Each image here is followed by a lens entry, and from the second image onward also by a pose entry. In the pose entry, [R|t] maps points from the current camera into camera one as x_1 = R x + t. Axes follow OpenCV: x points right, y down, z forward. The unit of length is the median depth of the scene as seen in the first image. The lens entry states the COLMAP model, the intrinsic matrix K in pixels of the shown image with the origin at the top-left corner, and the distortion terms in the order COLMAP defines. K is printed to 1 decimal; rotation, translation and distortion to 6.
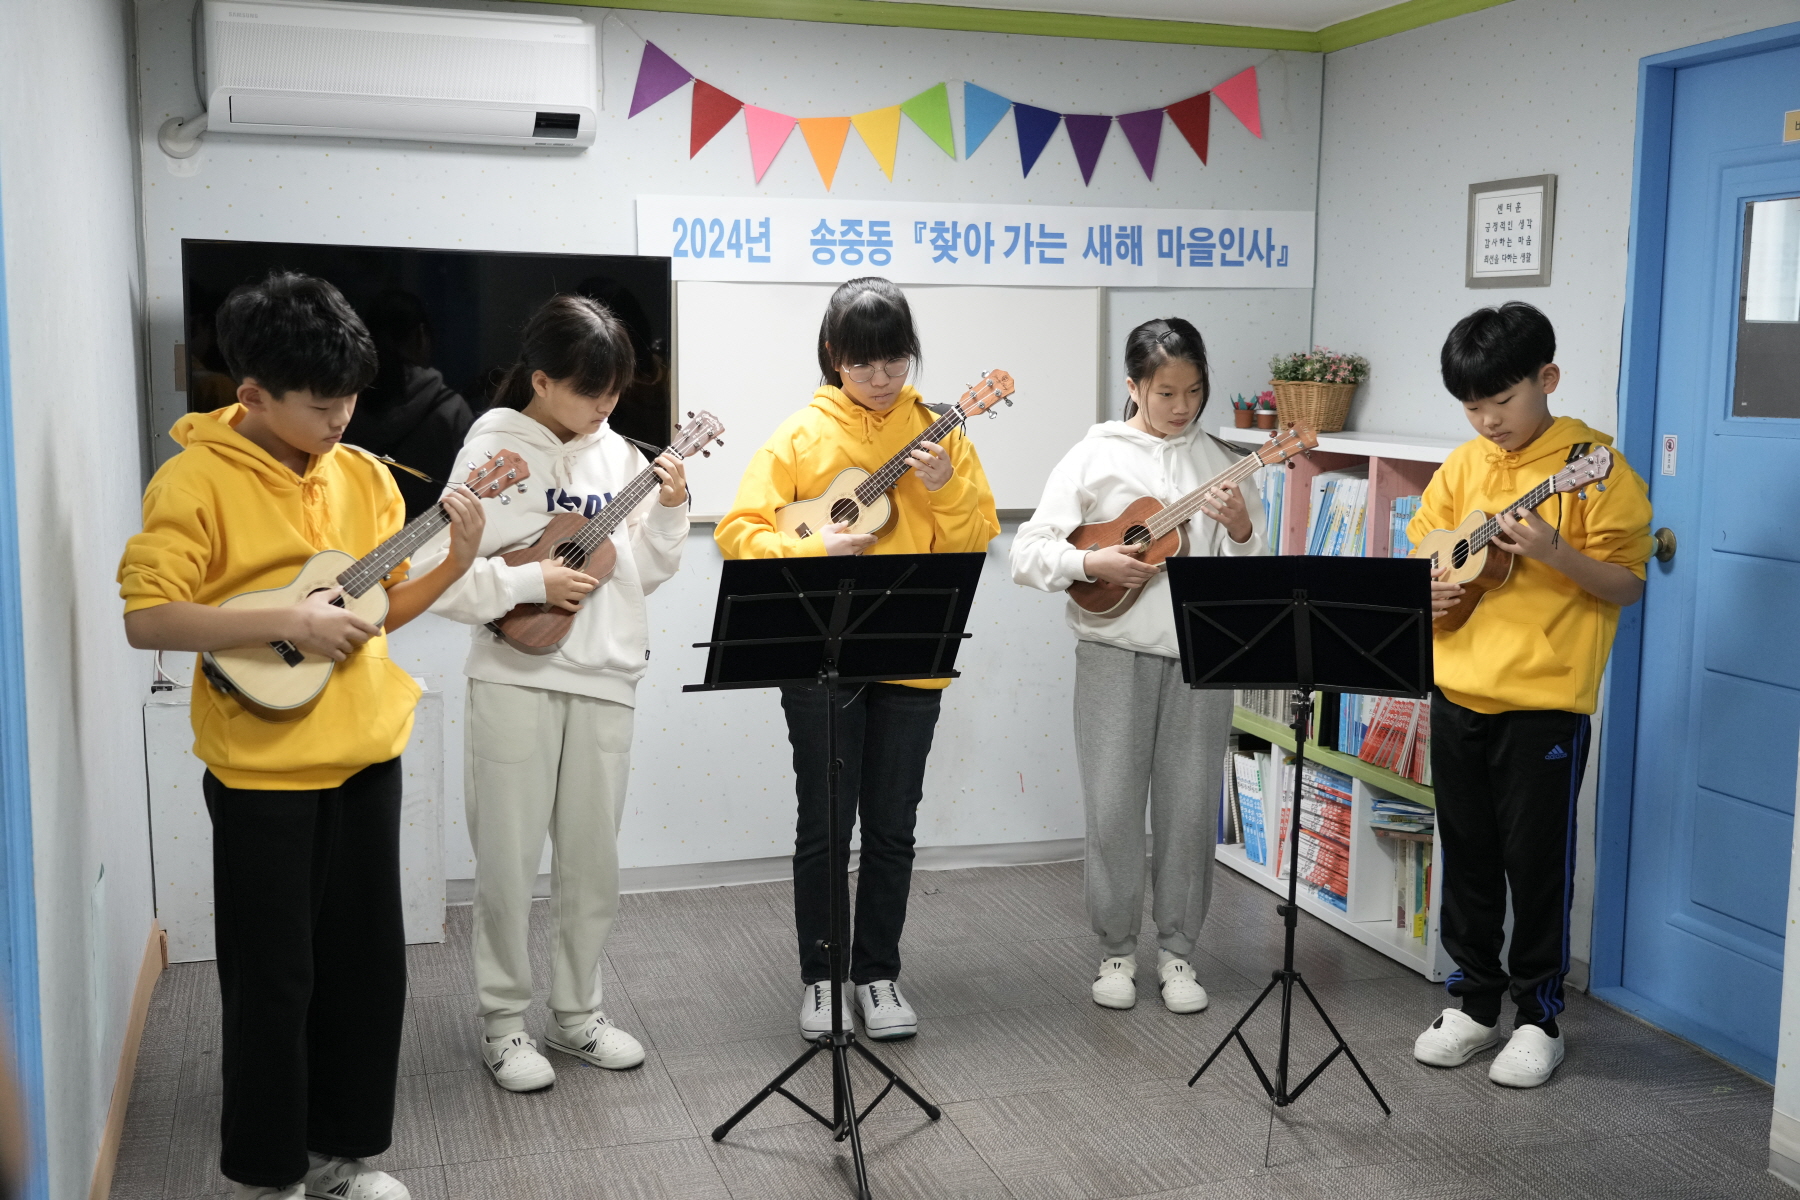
lens RADIAL K [[1880.5, 0, 900.0], [0, 1880.5, 600.0], [0, 0, 1]] dist [0.034582, -0.013652]
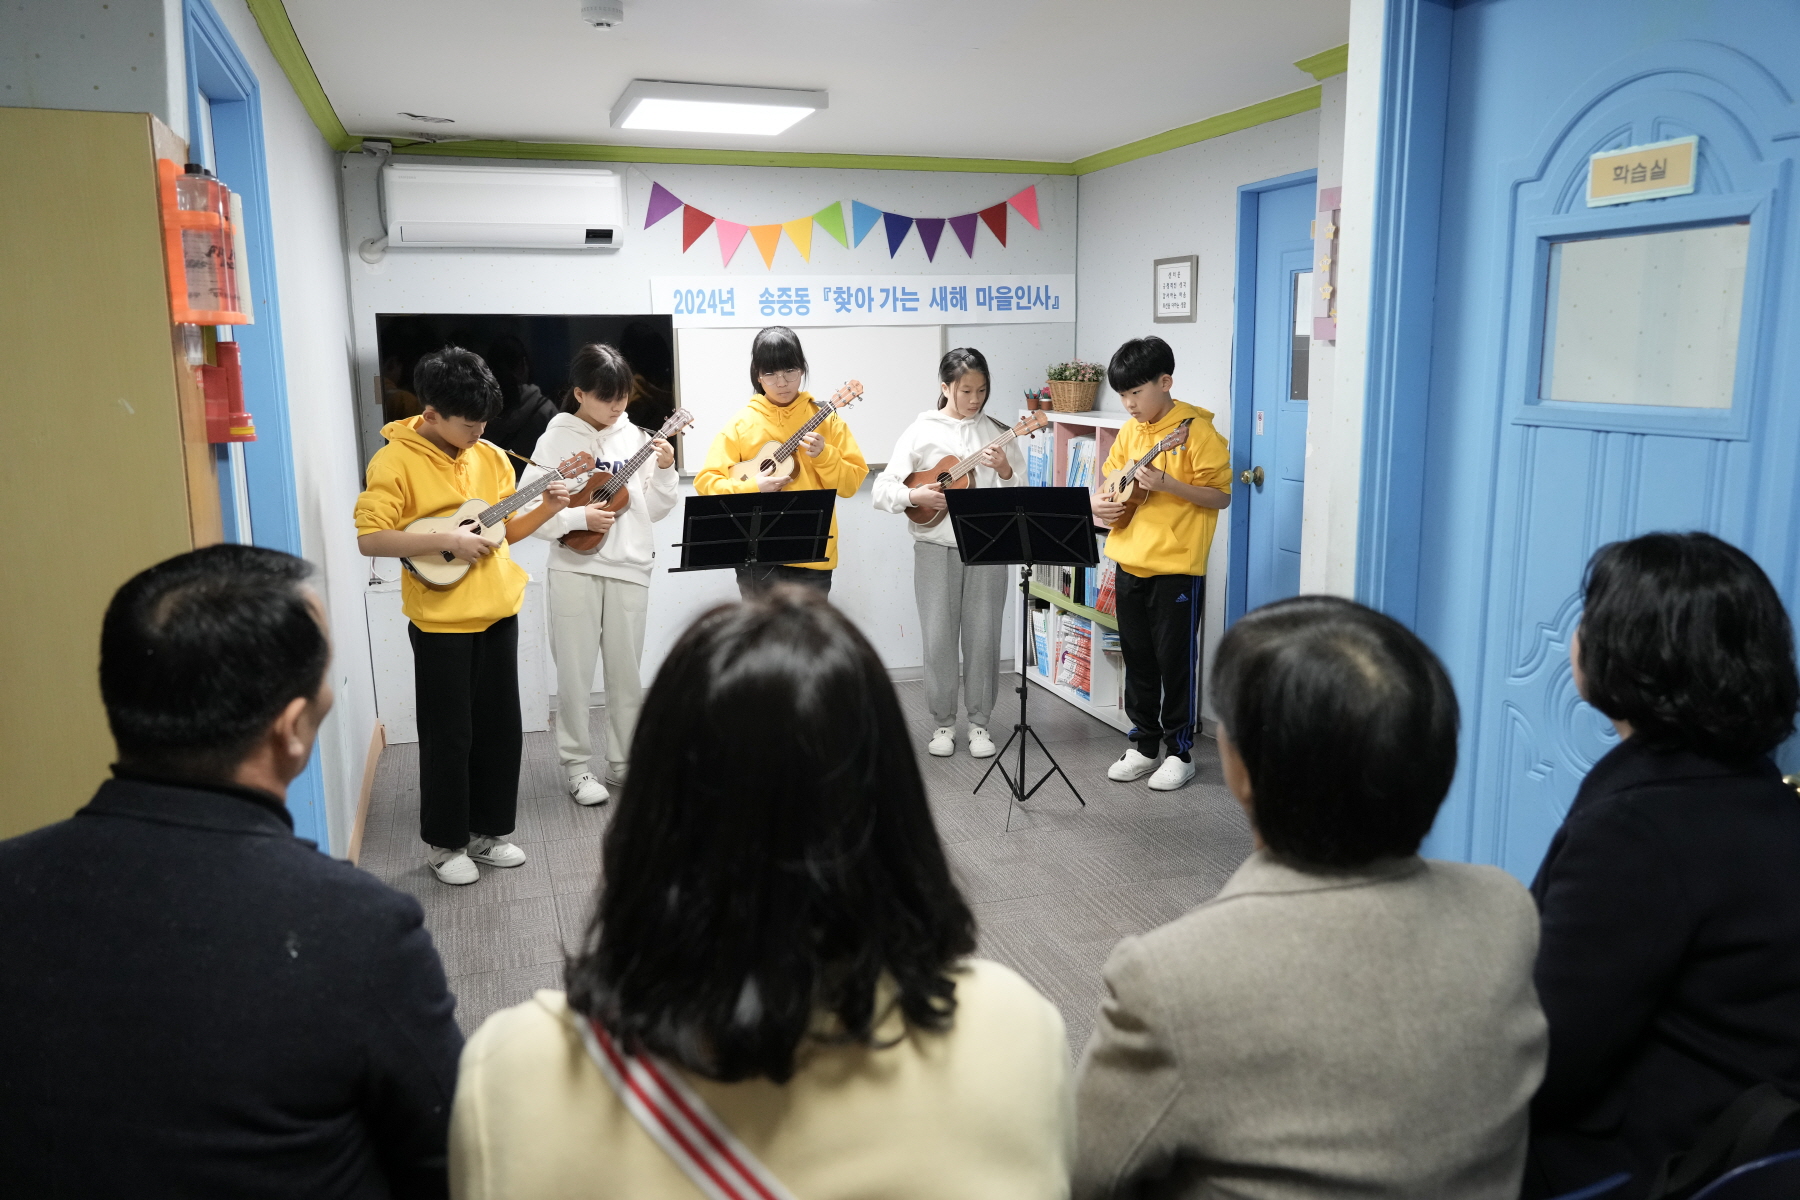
lens RADIAL K [[1330.3, 0, 900.0], [0, 1330.3, 600.0], [0, 0, 1]] dist [-0.003395, 0.001807]
pose [[0.999733, -0.023063, 0.001286, 0.071924], [0.022961, 0.998299, 0.053587, 0.009355], [-0.002519, -0.053543, 0.998562, -0.177511]]
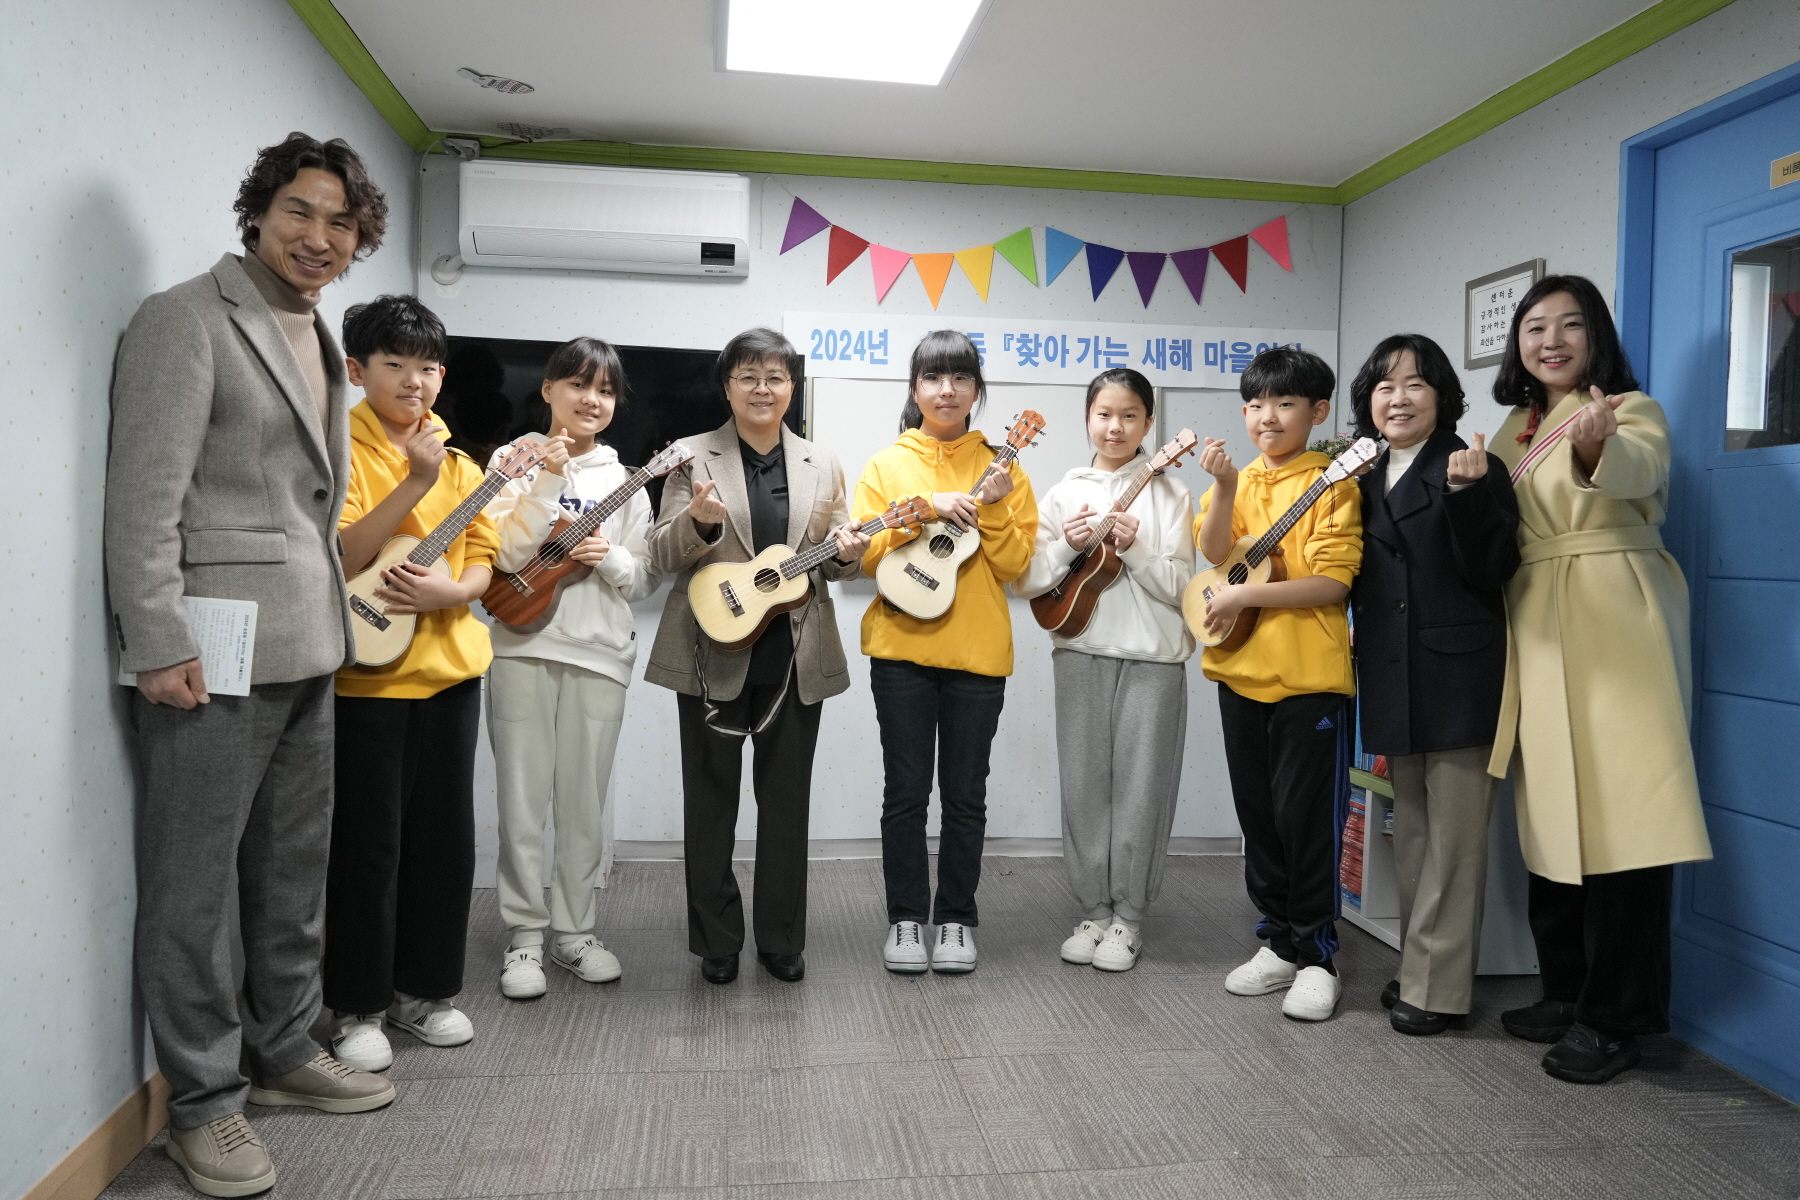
lens RADIAL K [[1191.8, 0, 891.7], [0, 1191.8, 593.4], [0, 0, 1]] dist [-0.030262, 0.020674]
pose [[0.984875, 0.016392, -0.172491, 0.080626], [-0.031971, 0.995614, -0.087926, 0.049272], [0.170293, 0.092111, 0.981079, 0.238000]]
